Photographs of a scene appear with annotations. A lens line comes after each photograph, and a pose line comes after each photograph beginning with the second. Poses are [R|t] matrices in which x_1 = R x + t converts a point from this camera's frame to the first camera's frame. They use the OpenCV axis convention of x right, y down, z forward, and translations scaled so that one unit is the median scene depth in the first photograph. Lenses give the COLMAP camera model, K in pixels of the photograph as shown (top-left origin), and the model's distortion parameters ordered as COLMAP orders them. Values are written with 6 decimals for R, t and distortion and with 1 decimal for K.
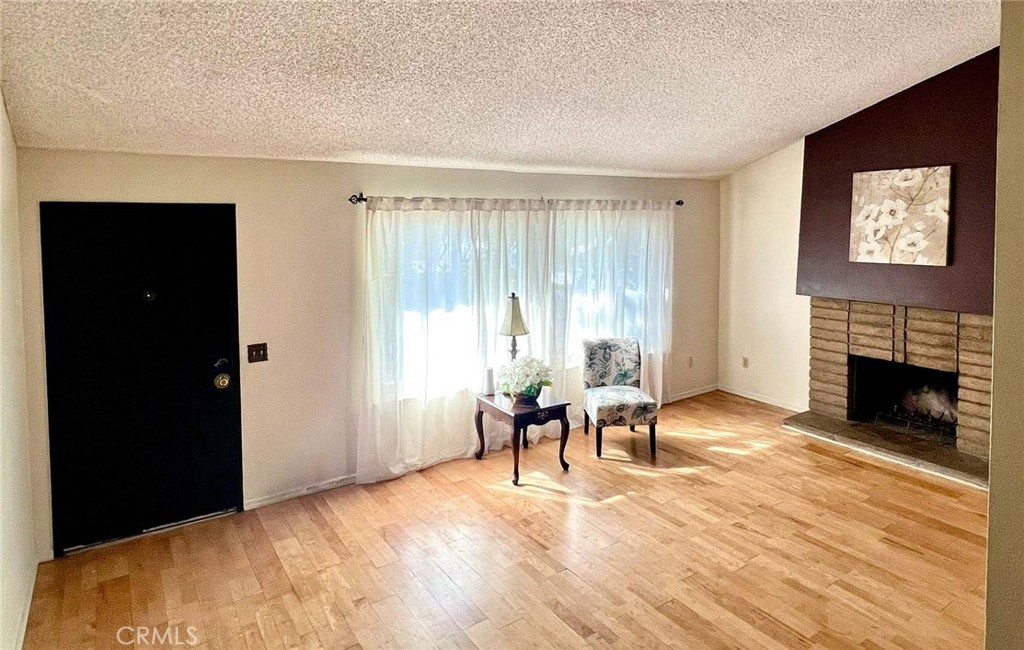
lens RADIAL K [[613.8, 0, 555.8], [0, 613.8, 242.4], [0, 0, 1]] dist [-0.005989, 0.001332]
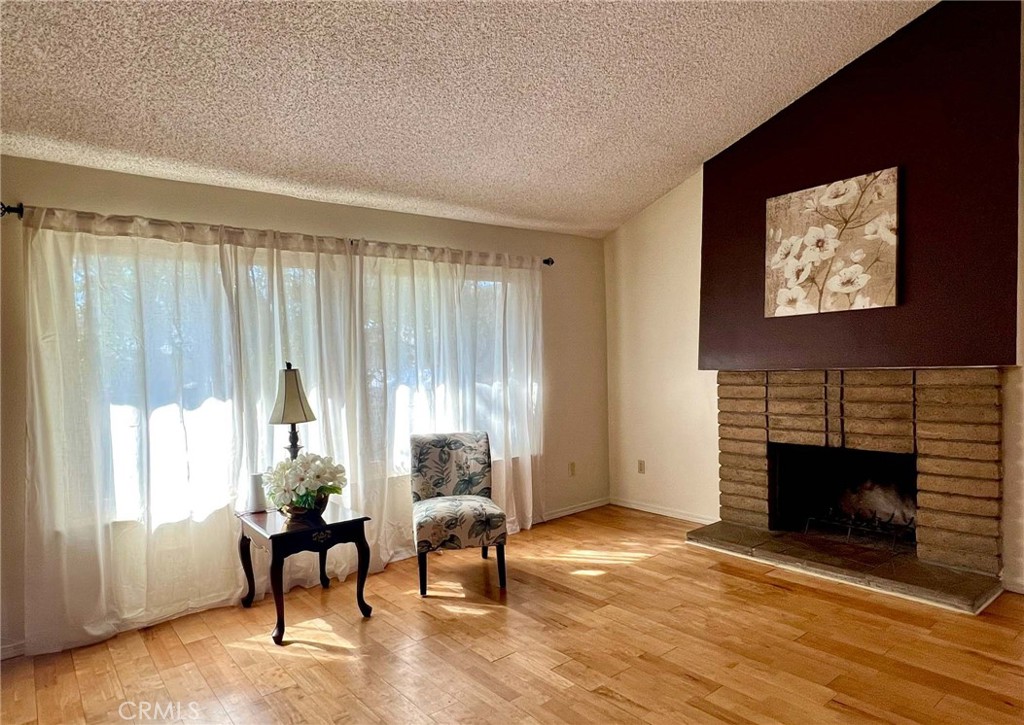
lens RADIAL K [[614.5, 0, 514.1], [0, 614.5, 386.6], [0, 0, 1]] dist [-0.003949, -0.001156]
pose [[0.997998, -0.033330, 0.053744, 0.140509], [0.033190, 0.999443, 0.003493, 0.111144], [-0.053830, -0.001703, 0.998549, 0.289702]]
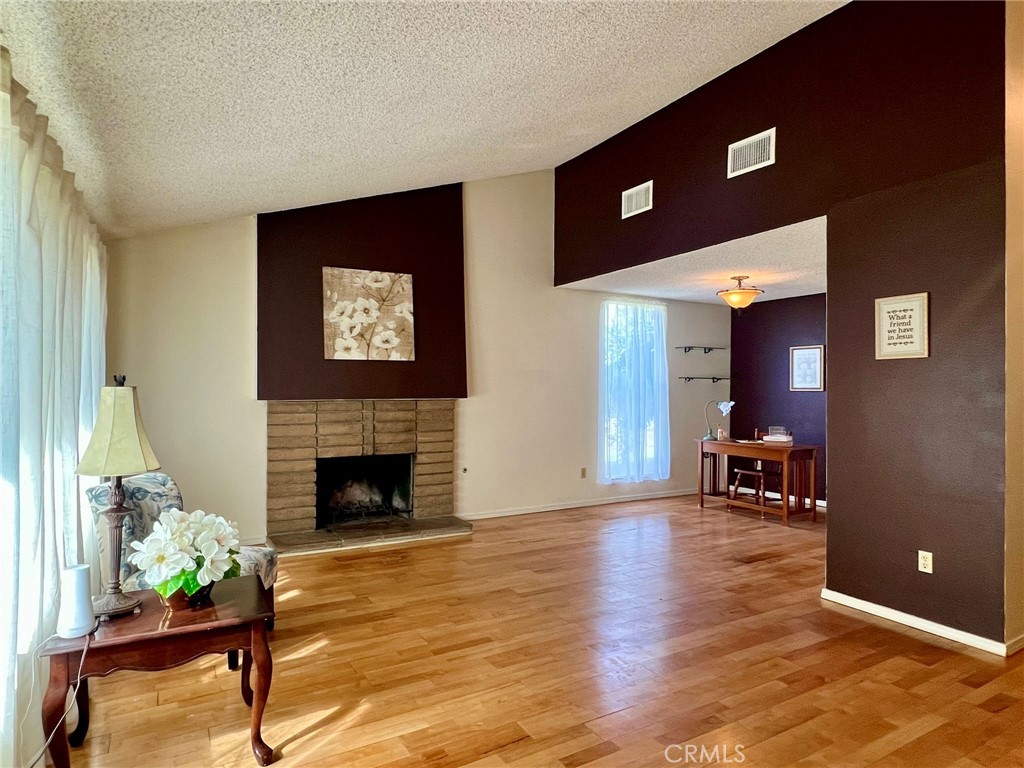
lens RADIAL K [[595.8, 0, 520.9], [0, 595.8, 387.9], [0, 0, 1]] dist [0.005424, -0.000048]
pose [[0.101577, 0.002369, 0.994825, -0.442722], [0.032536, 0.999454, -0.005702, 0.099028], [-0.994295, 0.032947, 0.101444, 0.656351]]
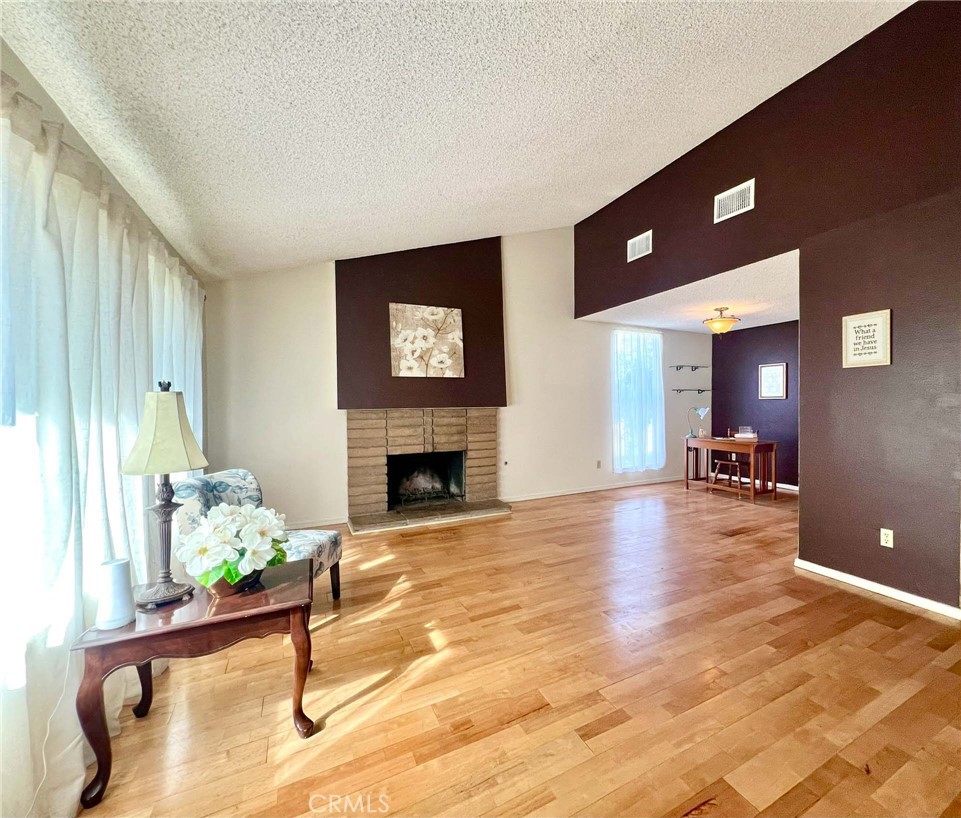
lens RADIAL K [[431.1, 0, 551.5], [0, 431.1, 410.9], [0, 0, 1]] dist [0.000554, 0.000707]
pose [[0.107551, -0.018760, 0.994023, -0.351047], [0.042834, 0.998981, 0.014219, 0.108558], [-0.993276, 0.041049, 0.108245, 0.653257]]
